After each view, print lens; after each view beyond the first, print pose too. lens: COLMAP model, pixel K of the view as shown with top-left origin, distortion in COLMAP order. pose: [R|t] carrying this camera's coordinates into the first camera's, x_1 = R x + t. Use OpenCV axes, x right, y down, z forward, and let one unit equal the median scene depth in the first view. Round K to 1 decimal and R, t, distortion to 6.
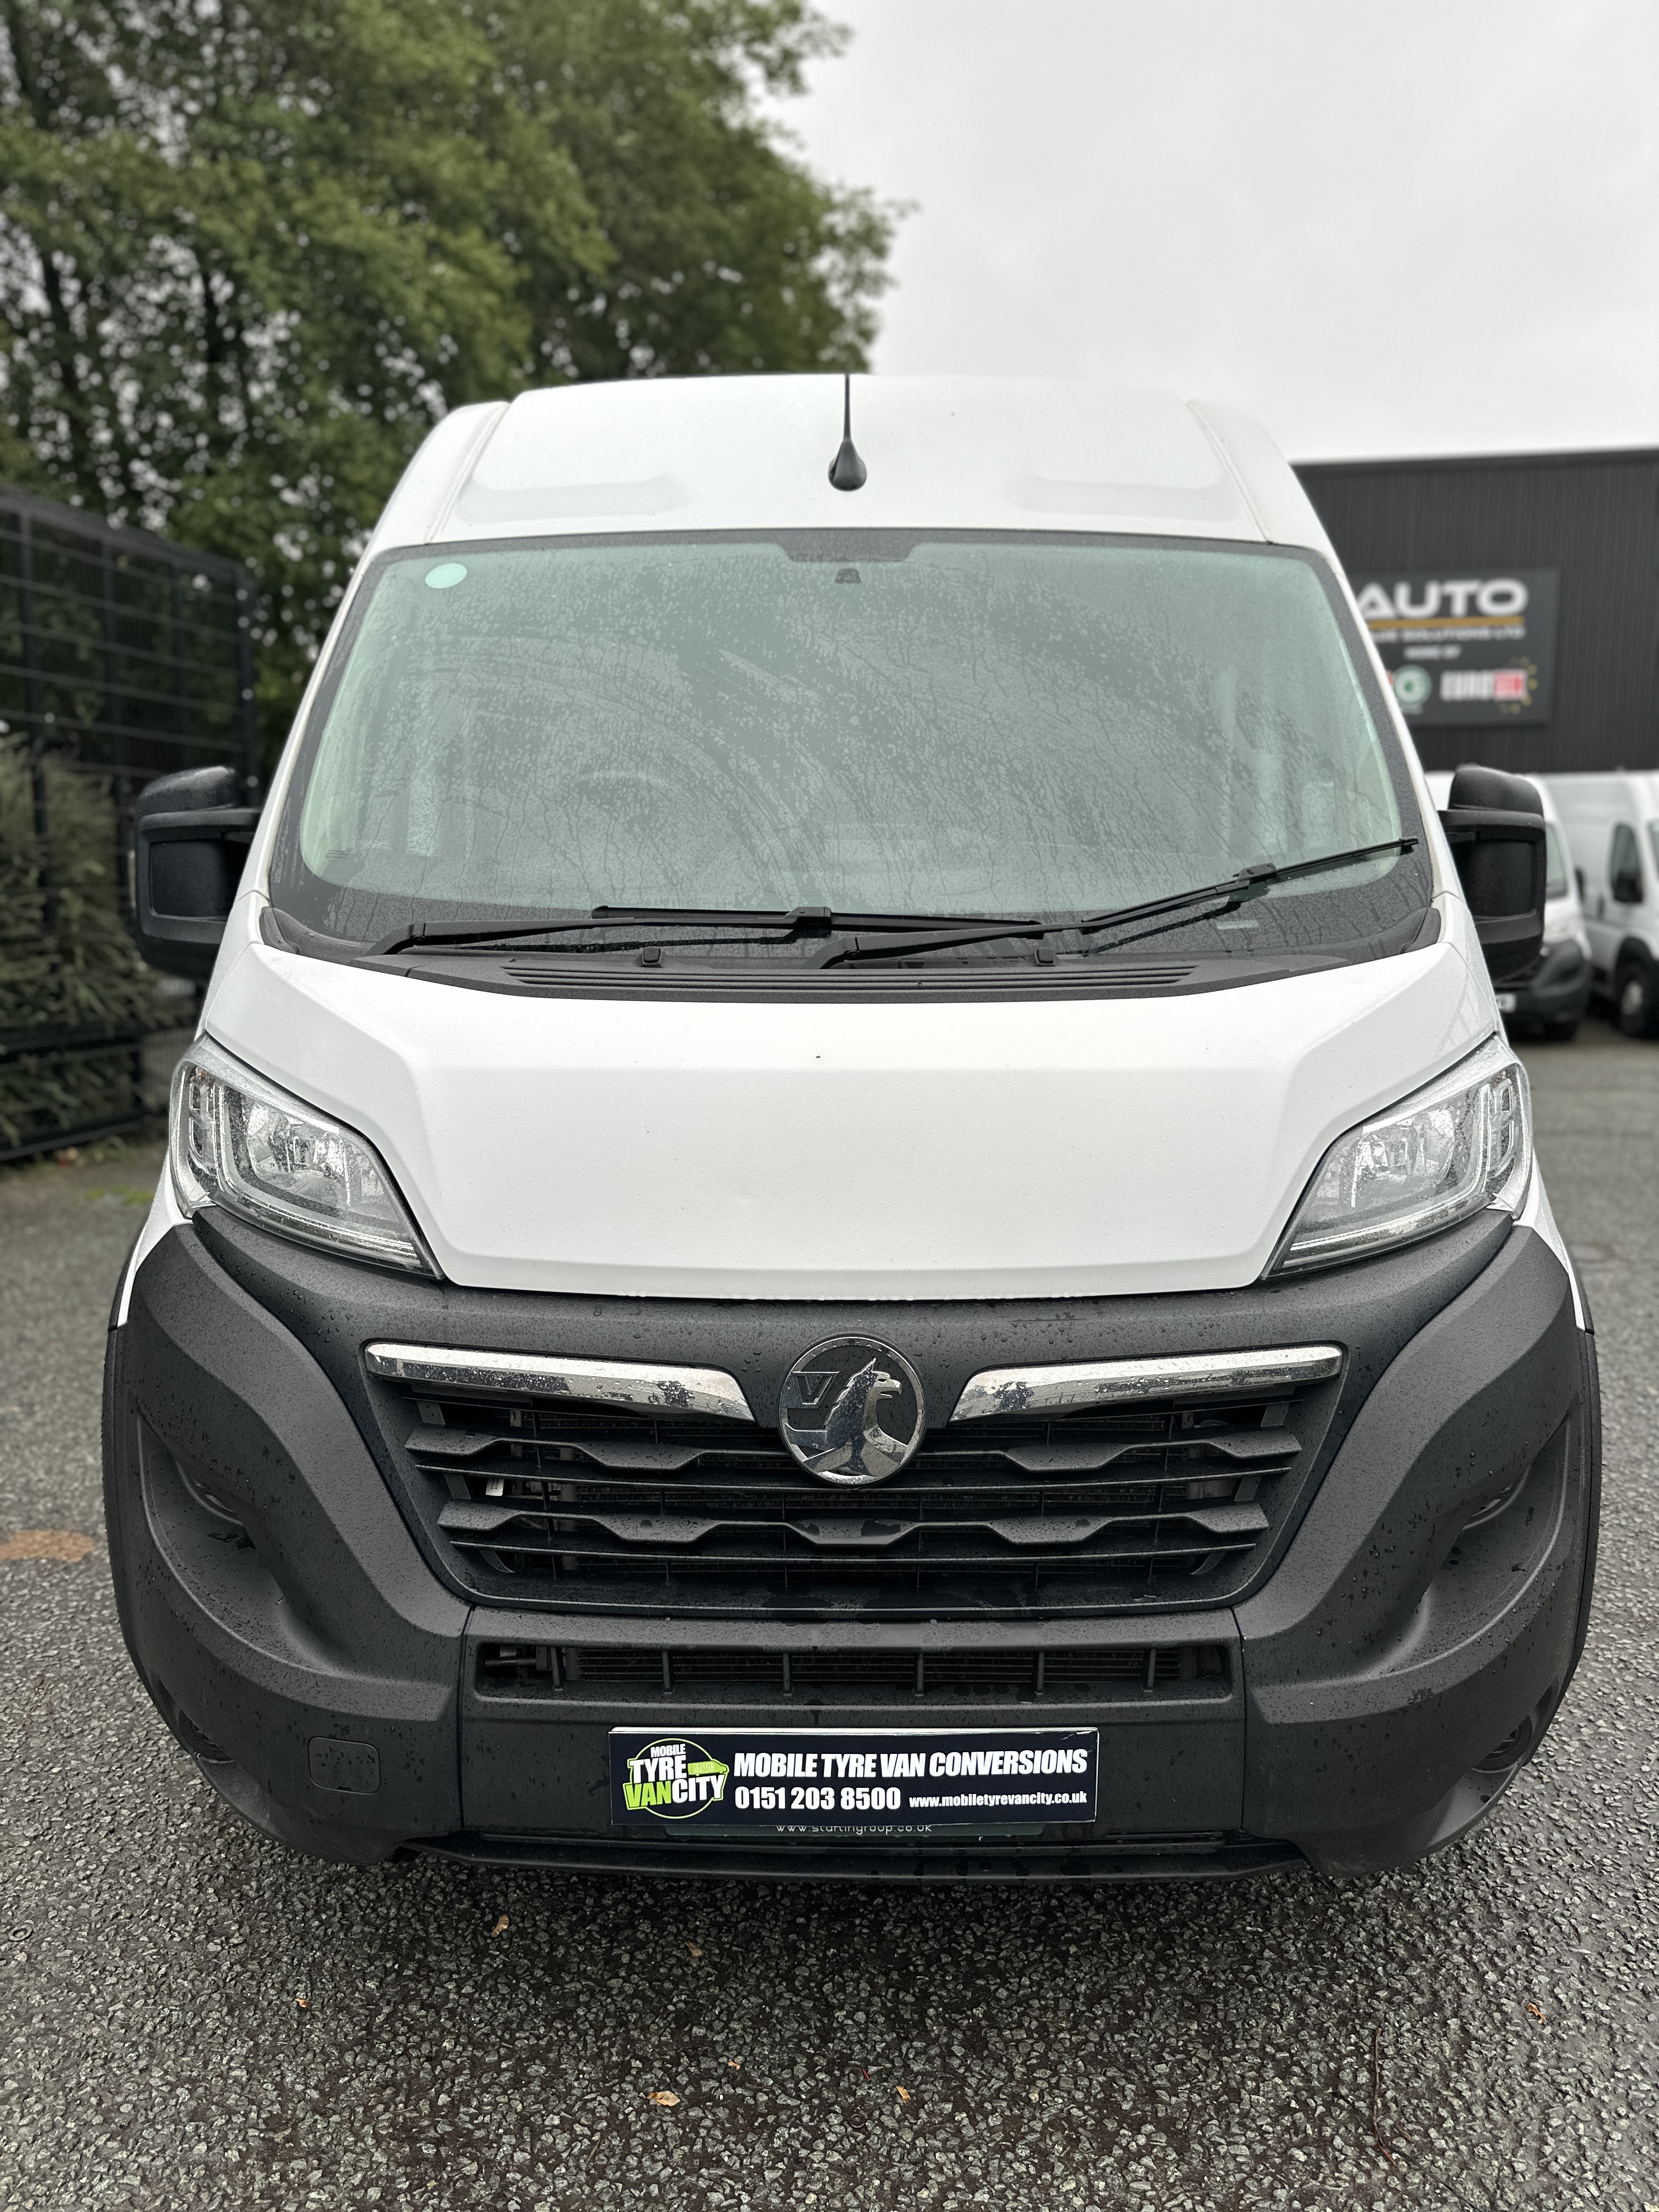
lens RADIAL K [[1557.5, 0, 829.5], [0, 1557.5, 1106.0], [0, 0, 1]] dist [0.115057, -0.132509]
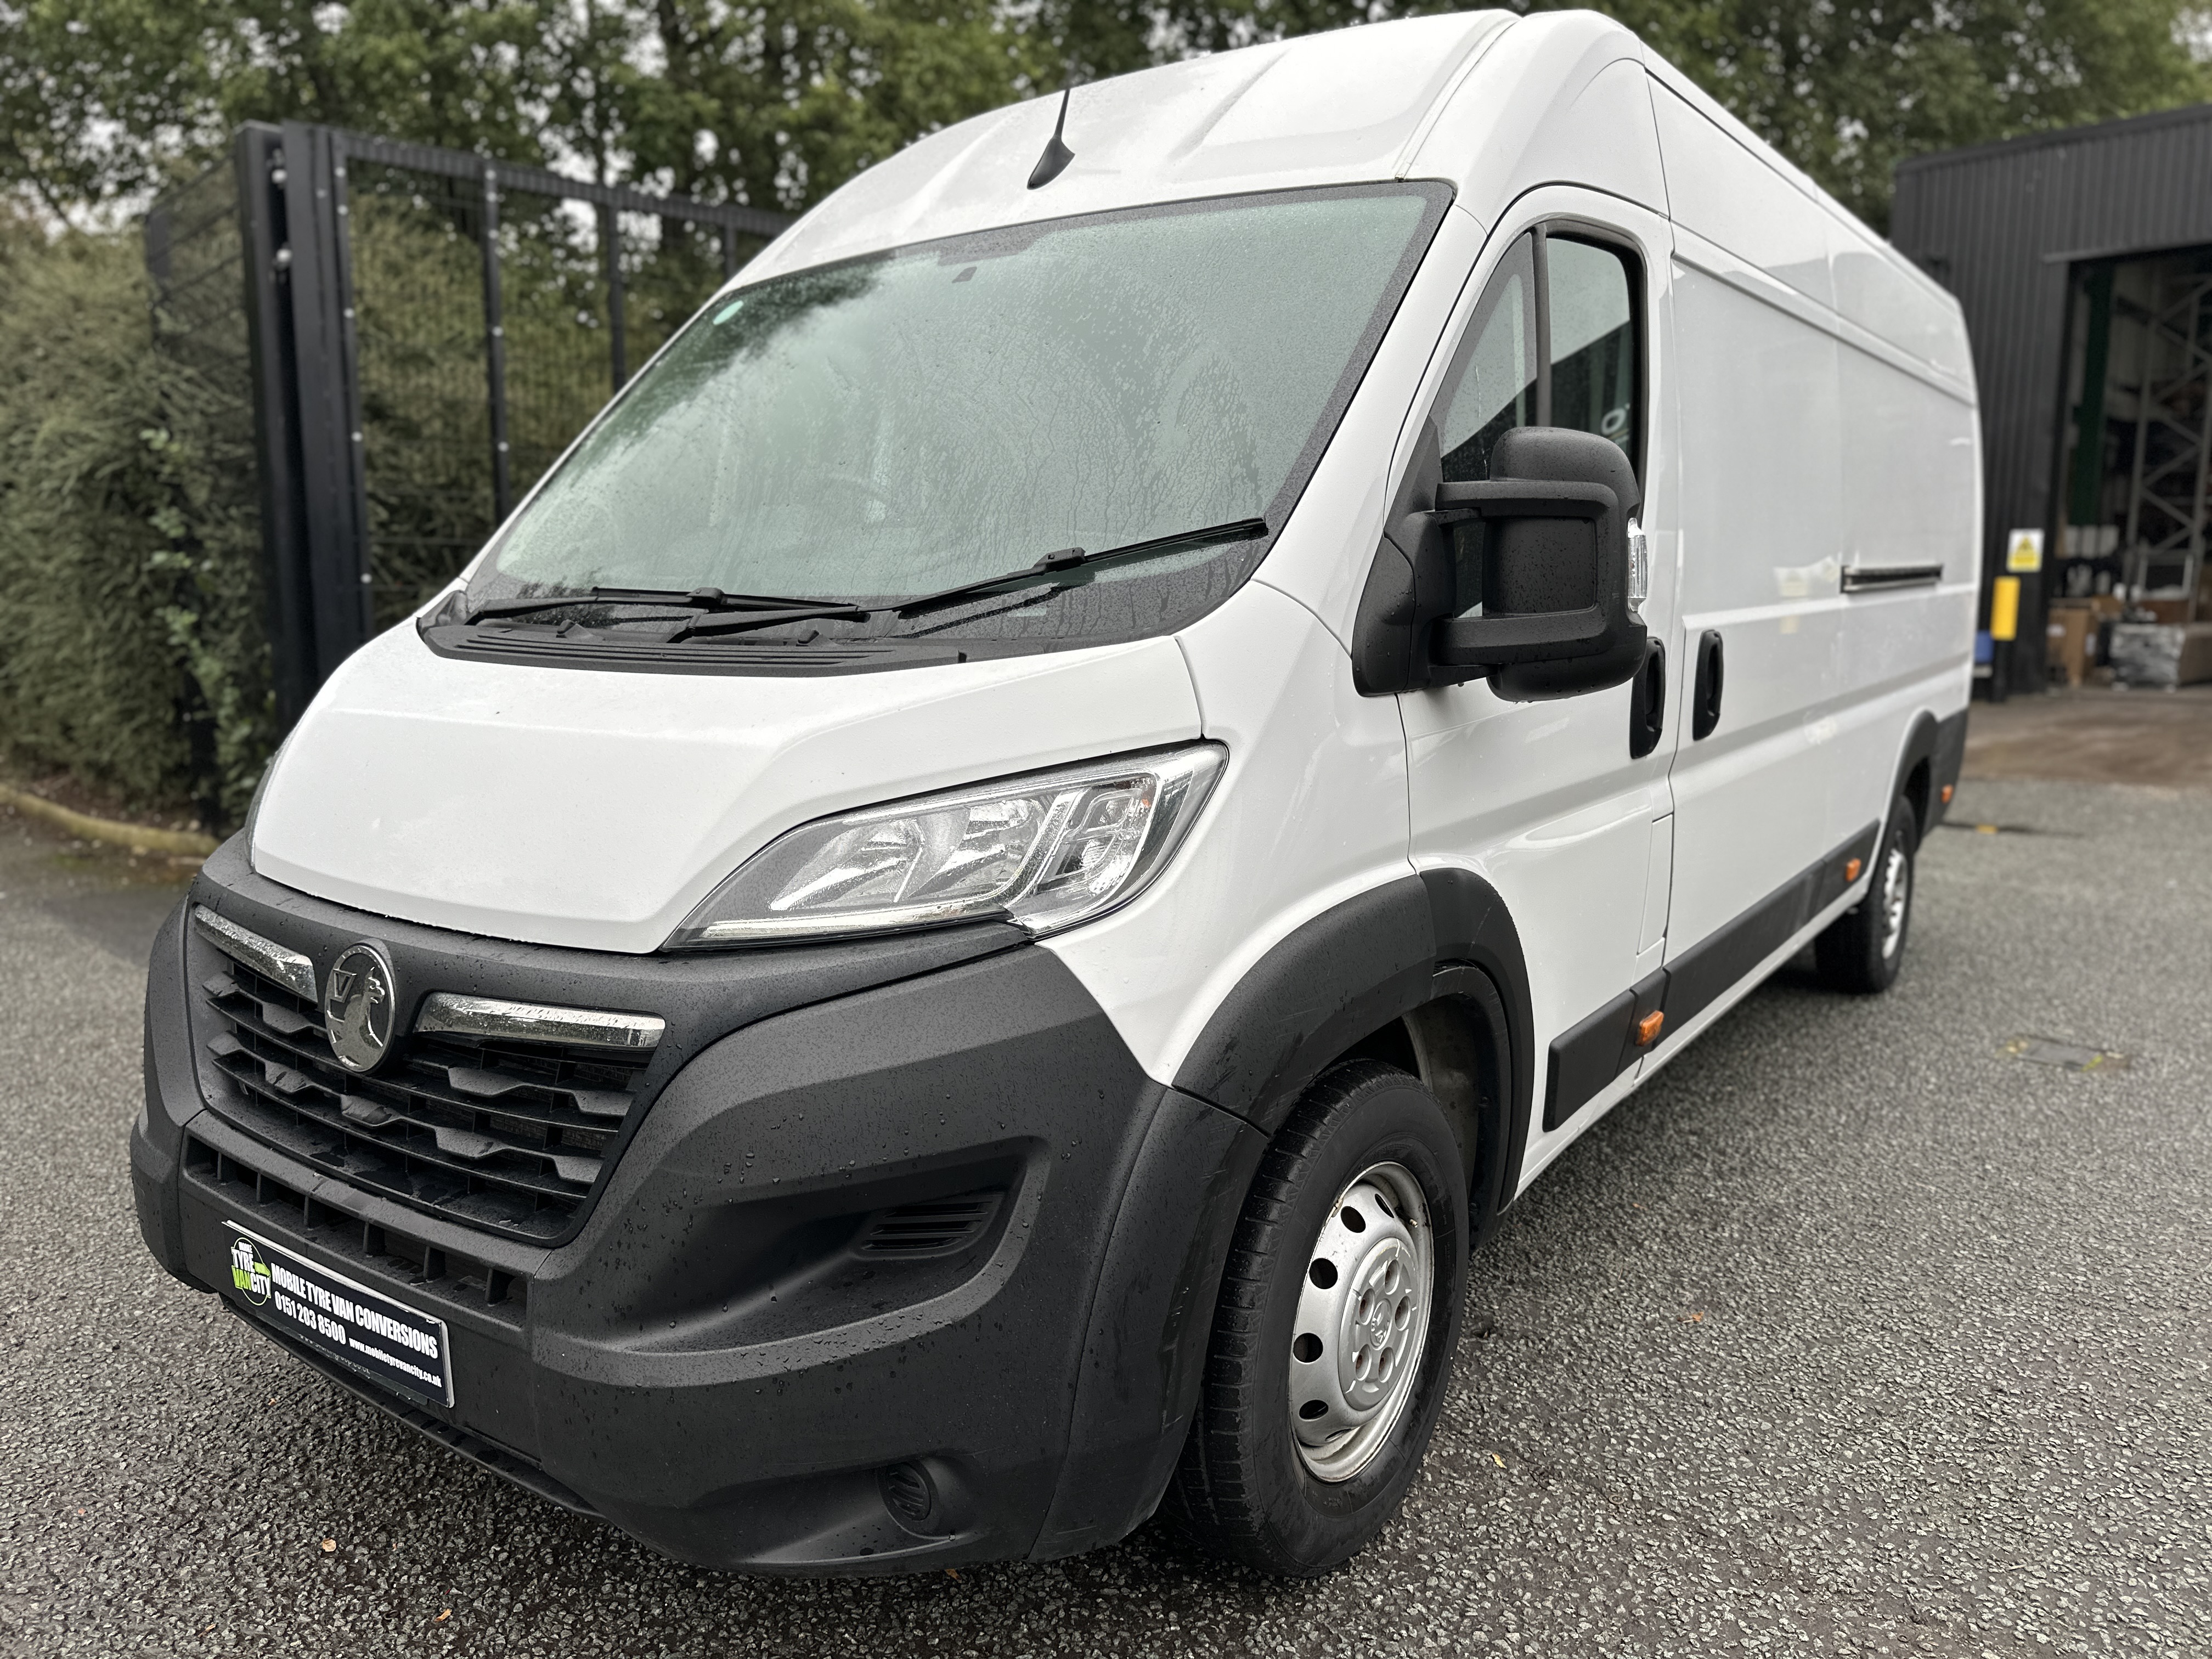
lens RADIAL K [[1557.5, 0, 1104.1], [0, 1557.5, 817.3], [0, 0, 1]] dist [0.115057, -0.132509]
pose [[0.810288, 0.090082, -0.579066, 1.098085], [-0.086877, 0.995662, 0.033323, -0.035261], [0.579556, 0.023306, 0.814599, 0.332419]]
